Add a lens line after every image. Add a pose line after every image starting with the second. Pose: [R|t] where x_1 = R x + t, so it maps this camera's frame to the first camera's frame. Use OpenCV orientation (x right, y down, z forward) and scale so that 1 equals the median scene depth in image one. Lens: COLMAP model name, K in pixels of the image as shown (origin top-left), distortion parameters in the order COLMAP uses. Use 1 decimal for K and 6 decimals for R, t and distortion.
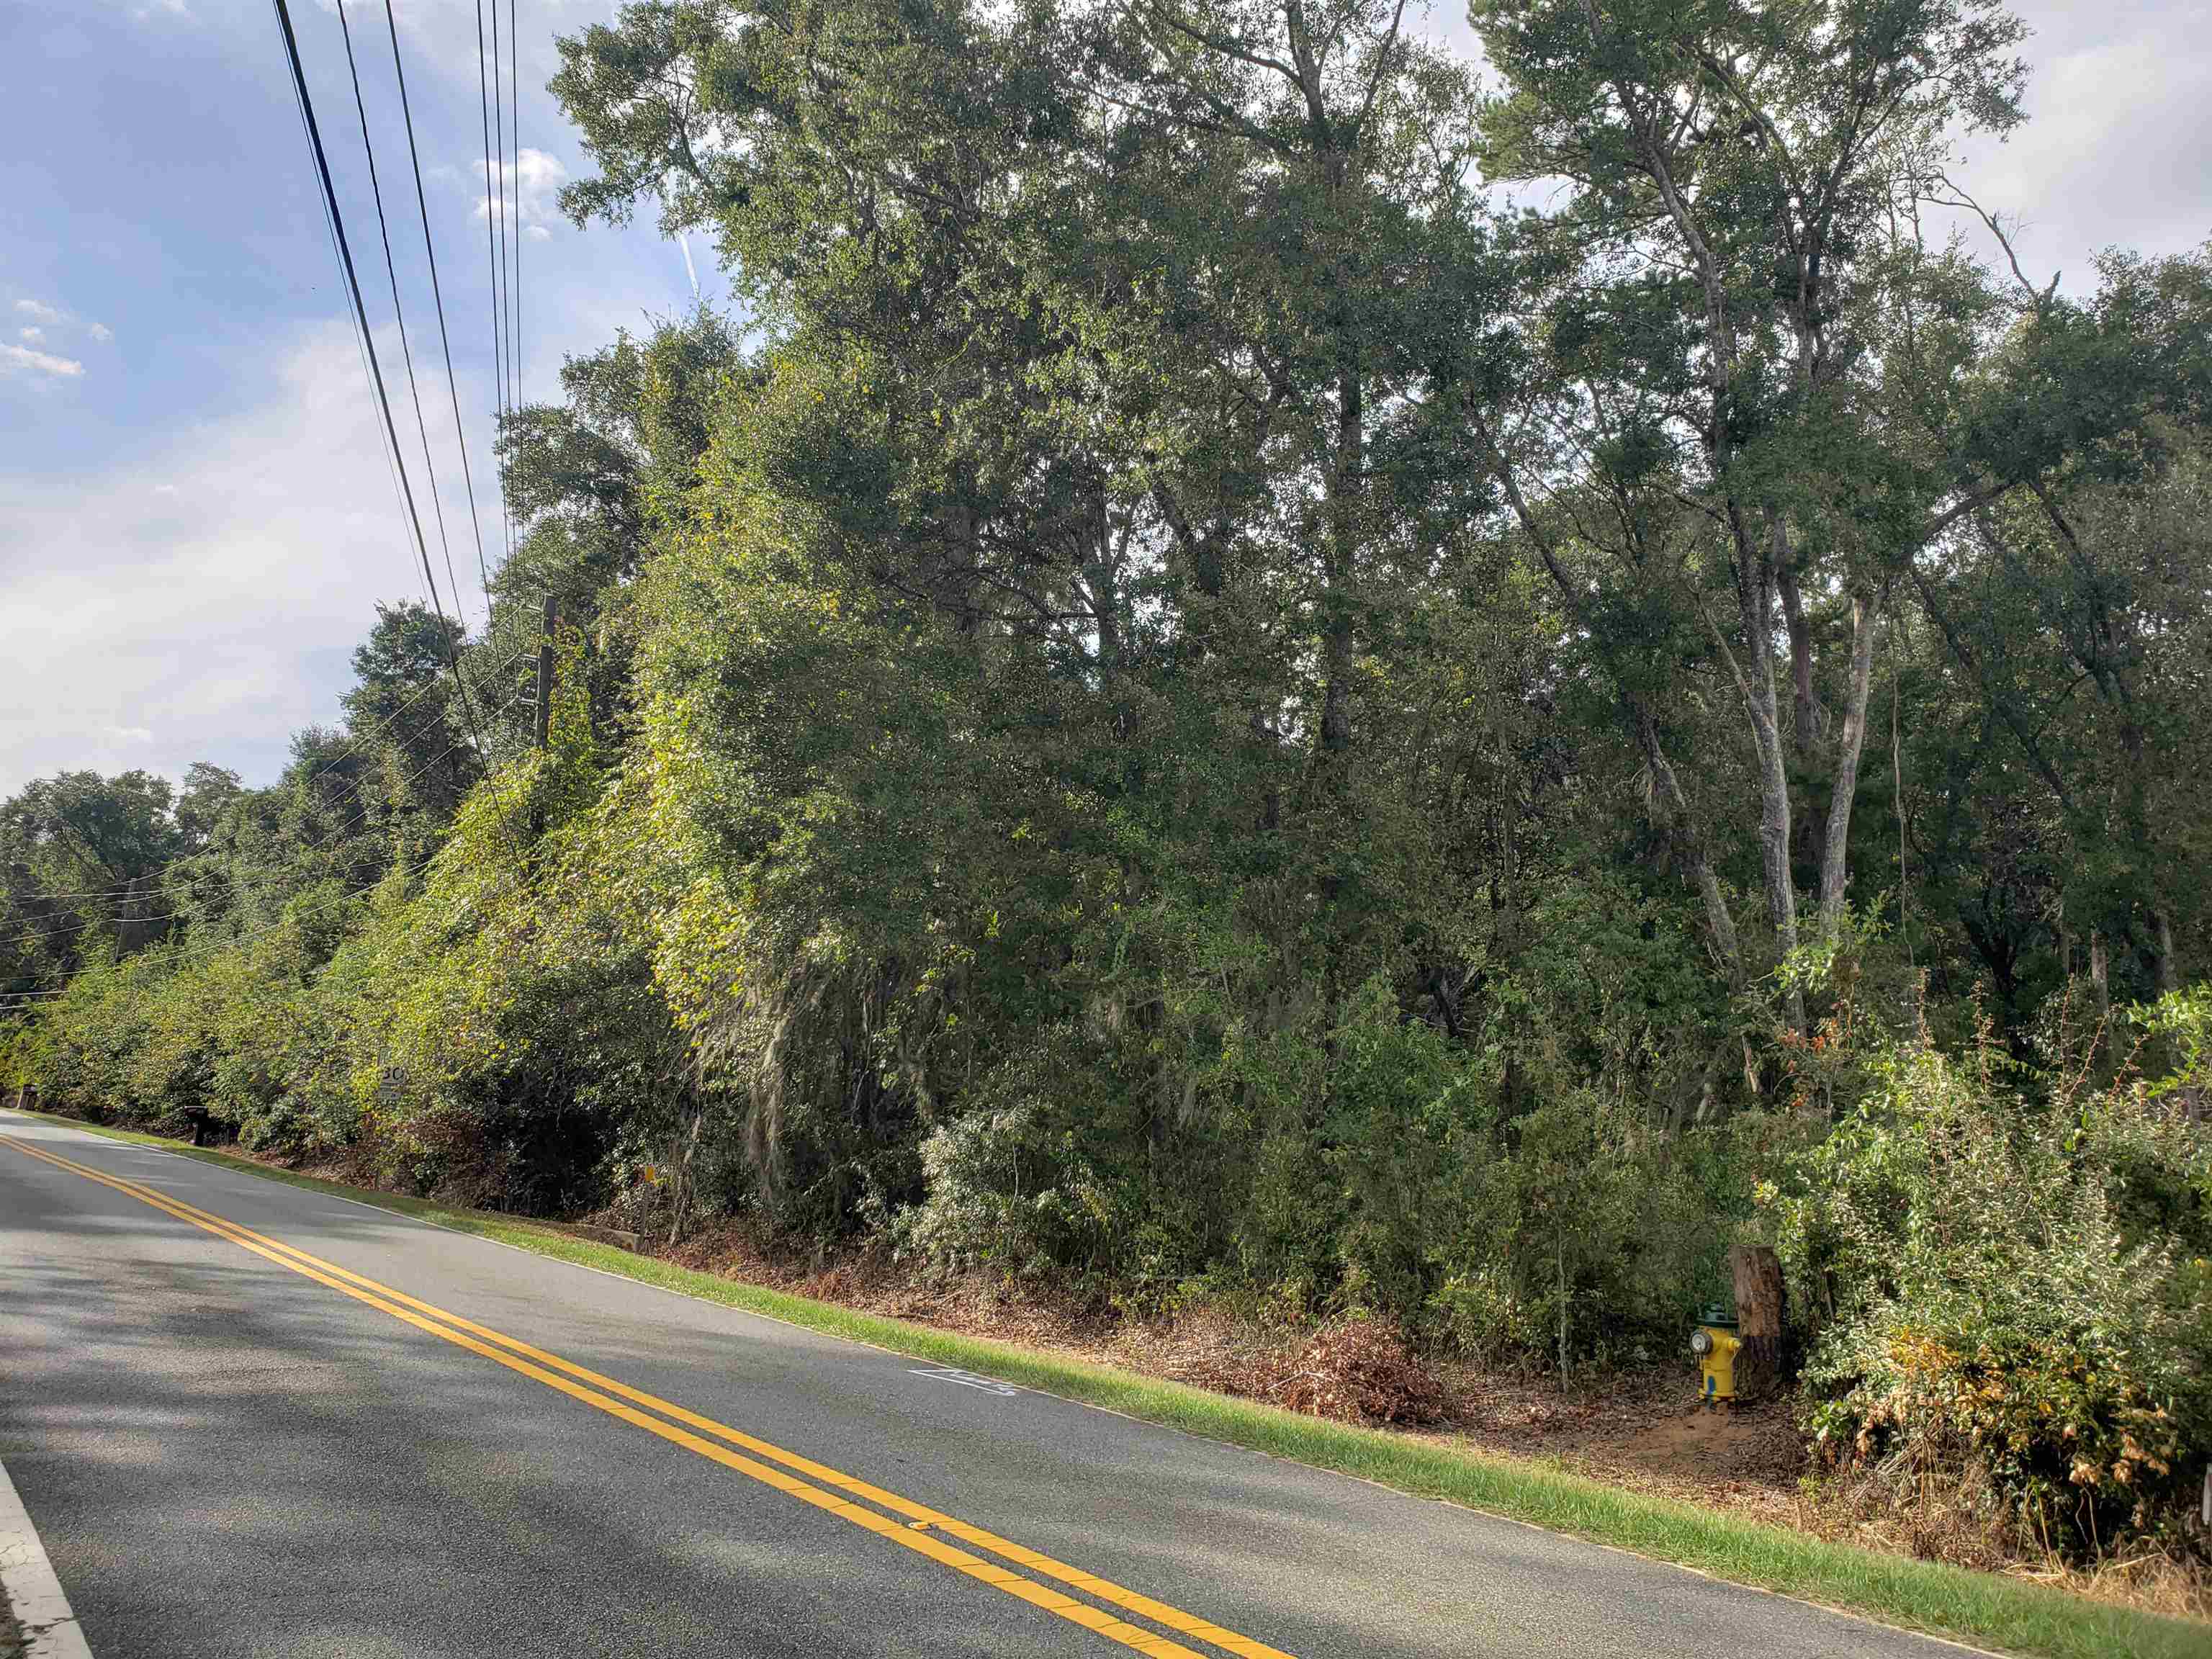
lens RADIAL K [[1675.5, 0, 1097.0], [0, 1675.5, 807.9], [0, 0, 1]] dist [-0.011772, 0.057197]
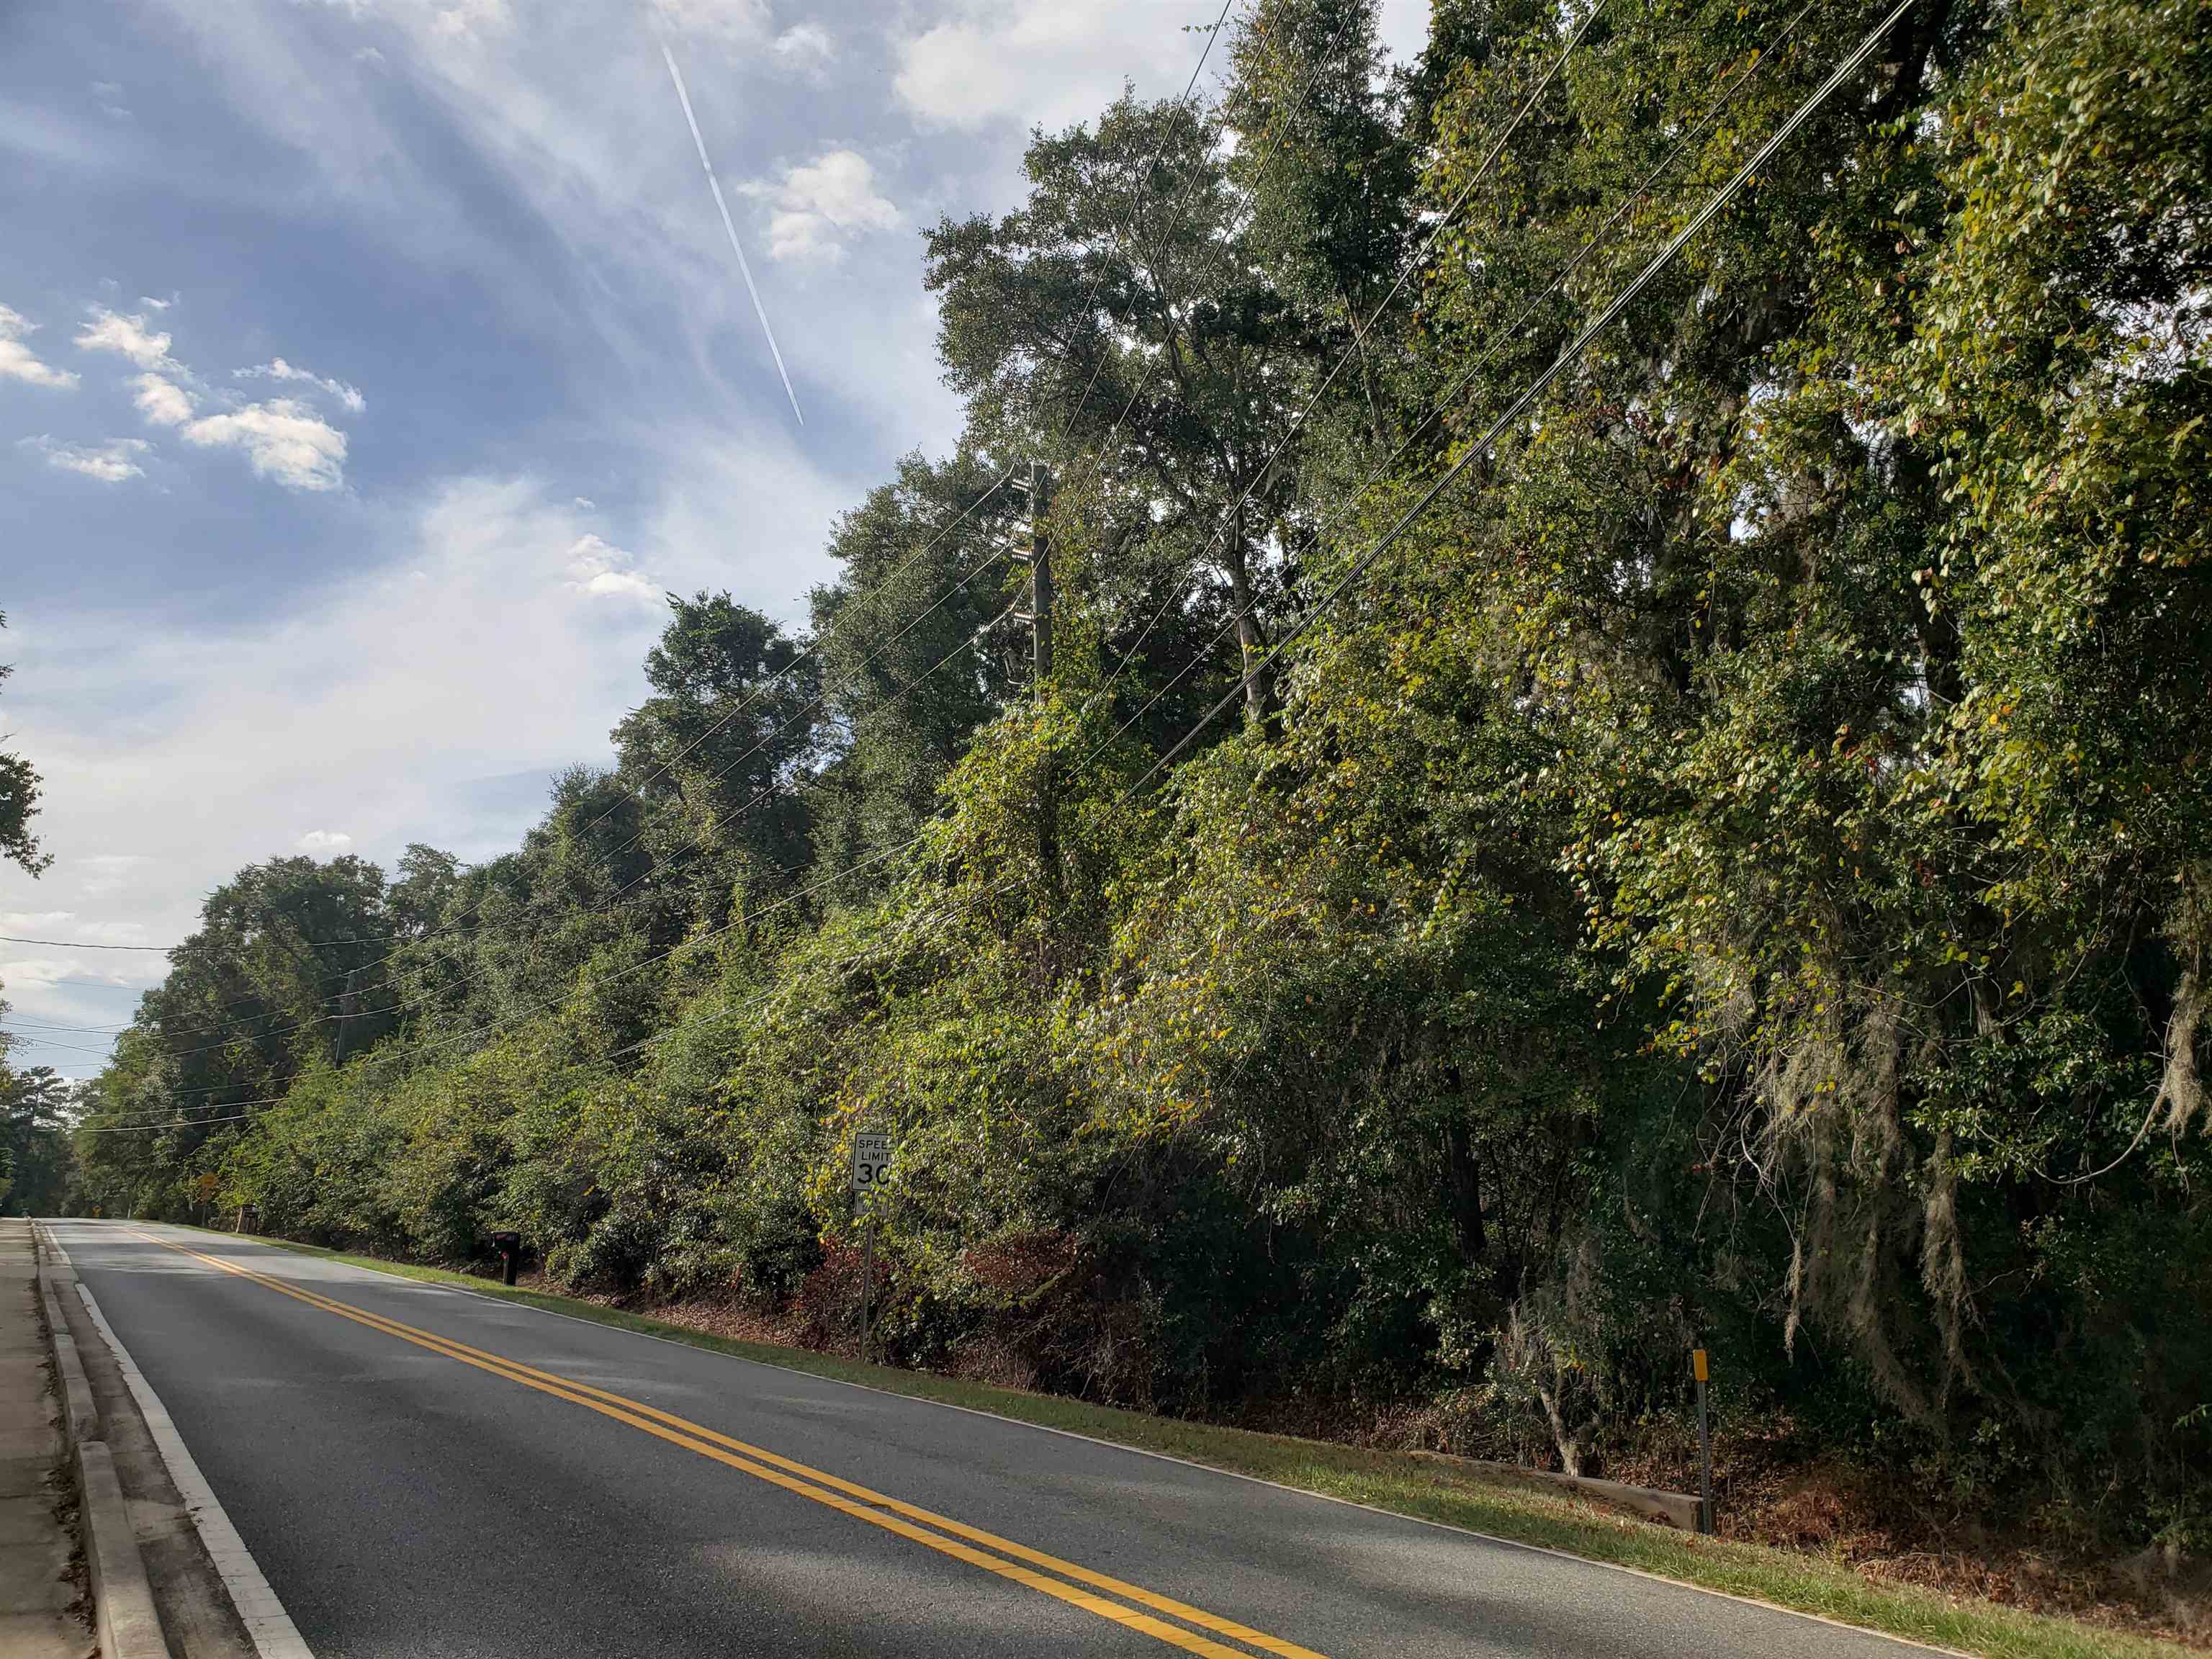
lens RADIAL K [[1701.0, 0, 1106.0], [0, 1701.0, 829.5], [0, 0, 1]] dist [0.007369, 0.062204]
pose [[0.995875, -0.037347, -0.082689, -0.387080], [0.033885, 0.998505, -0.042883, 0.079820], [0.084167, 0.039904, 0.995652, 0.500116]]
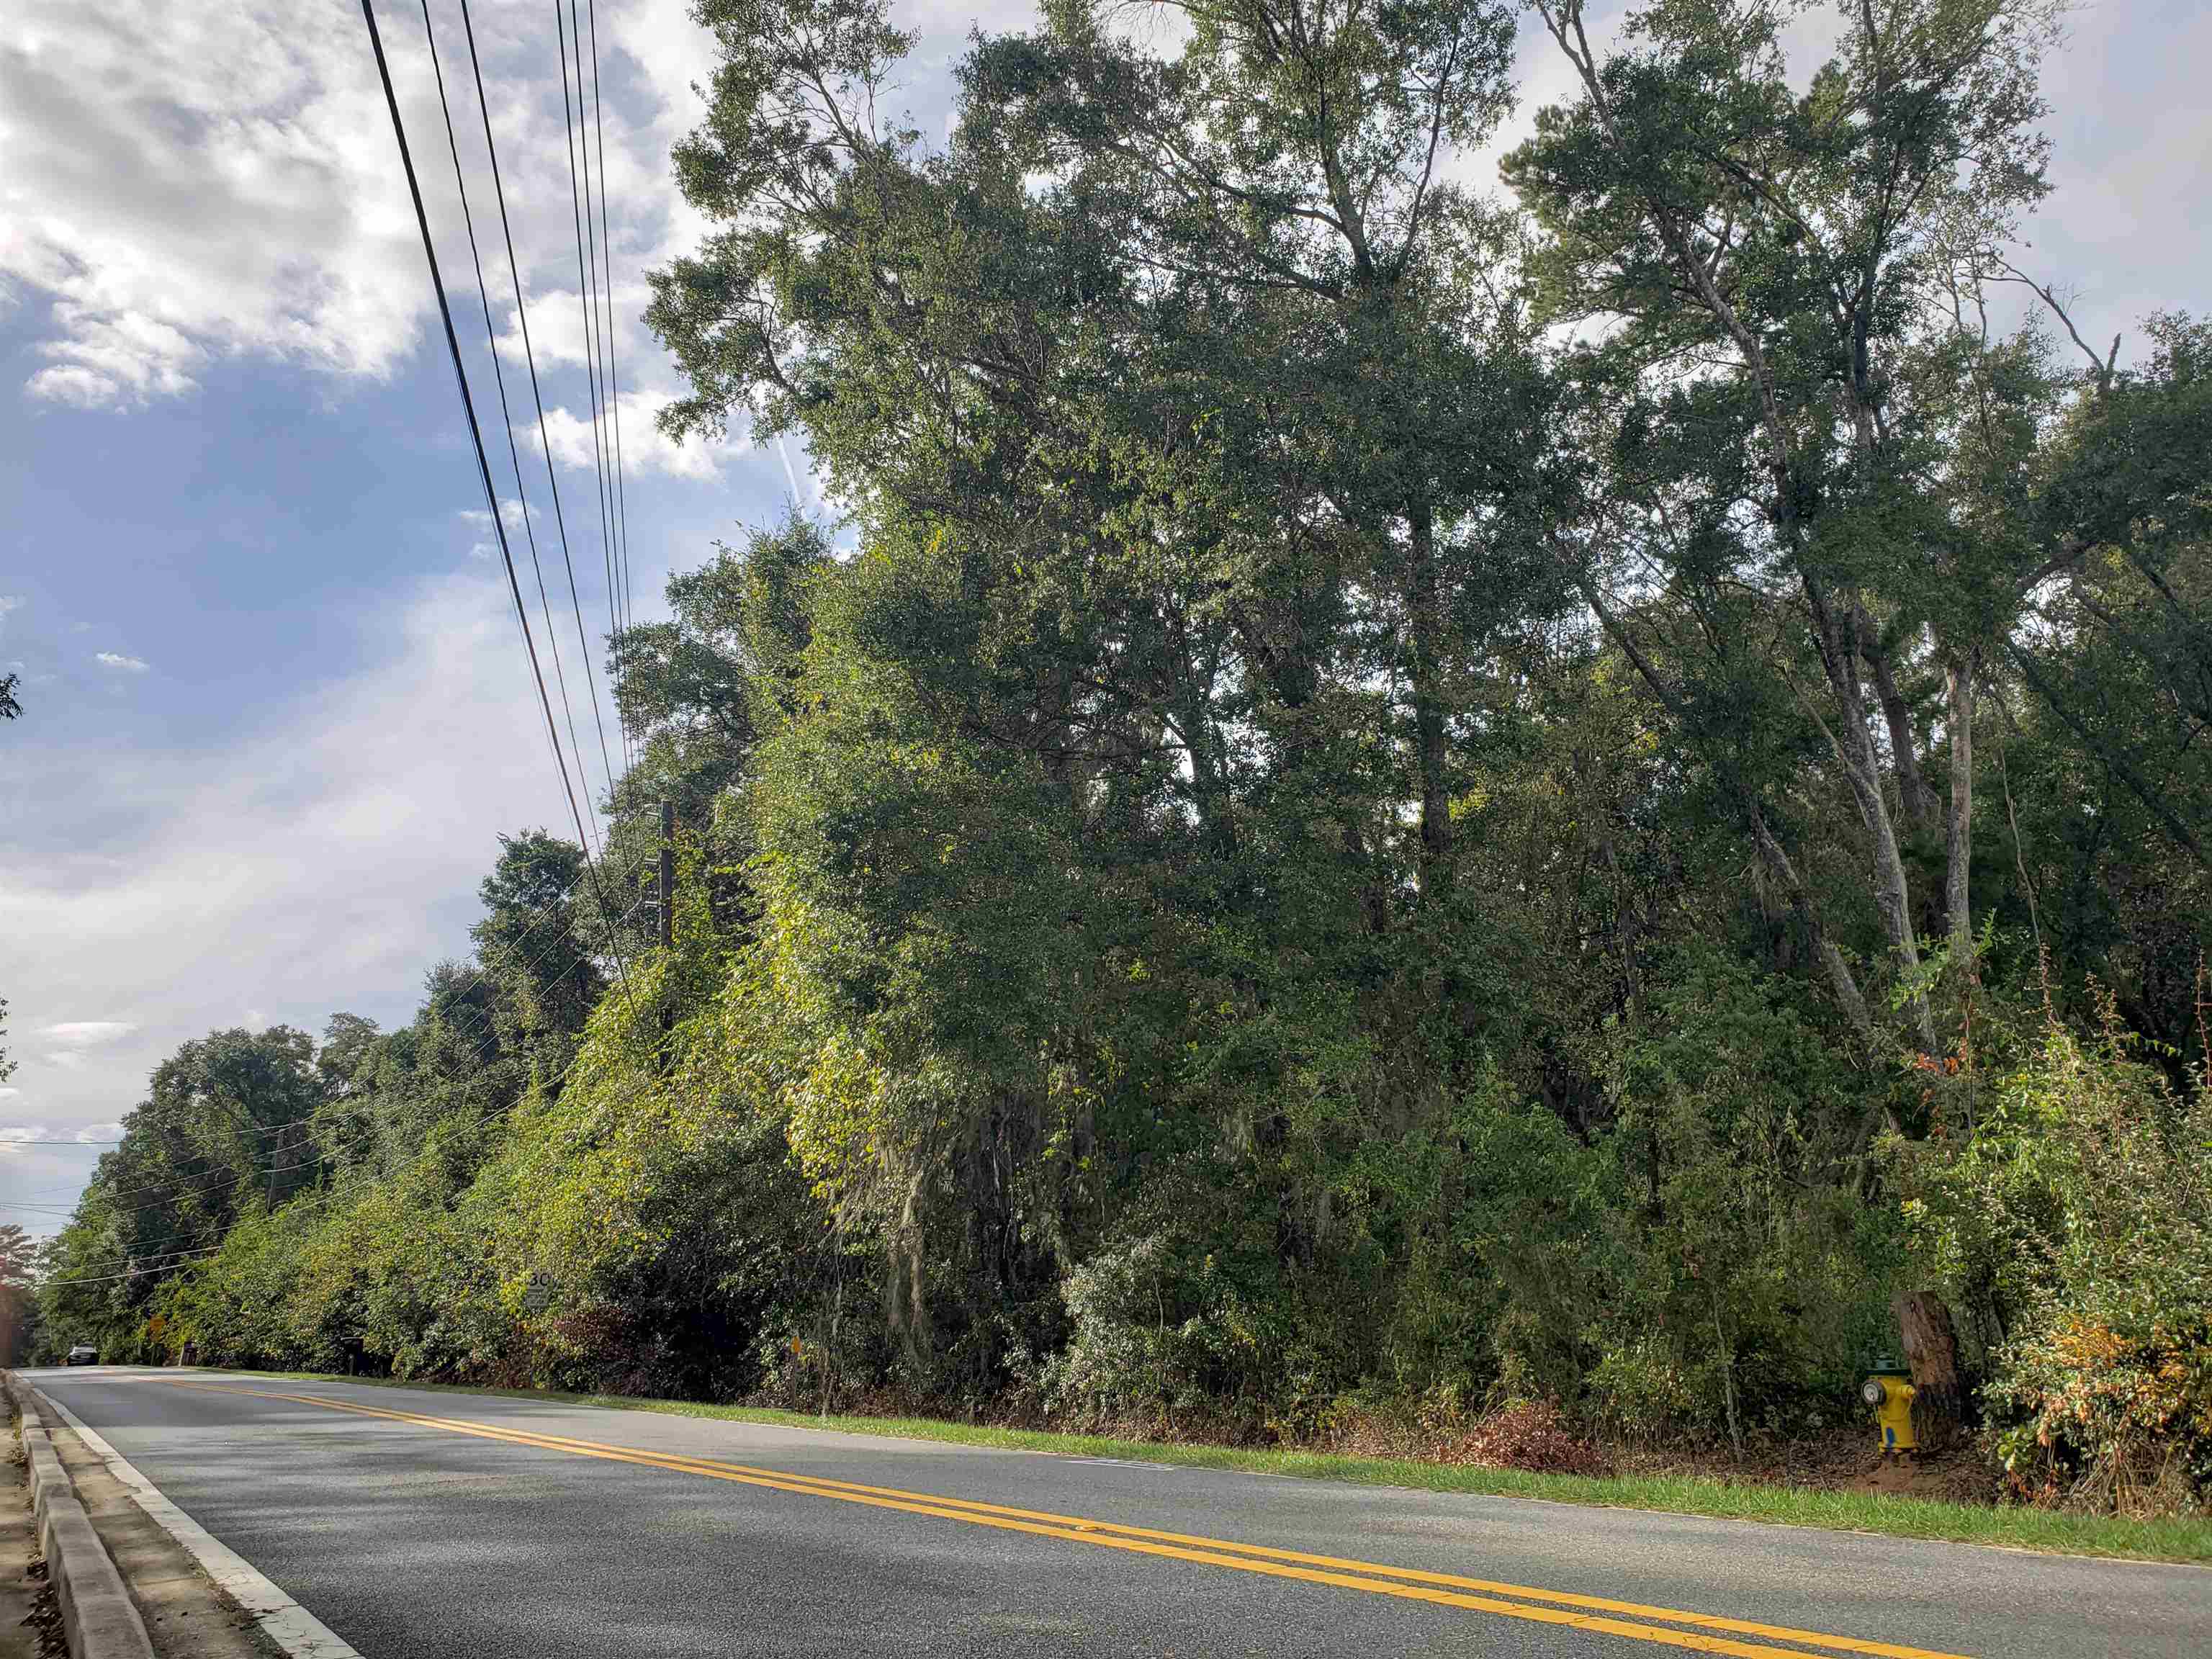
lens RADIAL K [[1674.8, 0, 1106.0], [0, 1674.8, 829.5], [0, 0, 1]] dist [-0.009999, 0.047010]
pose [[0.994667, -0.087355, -0.054839, -0.000657], [0.081330, 0.991262, -0.103850, 0.030684], [0.063431, 0.098836, 0.993080, -0.014934]]
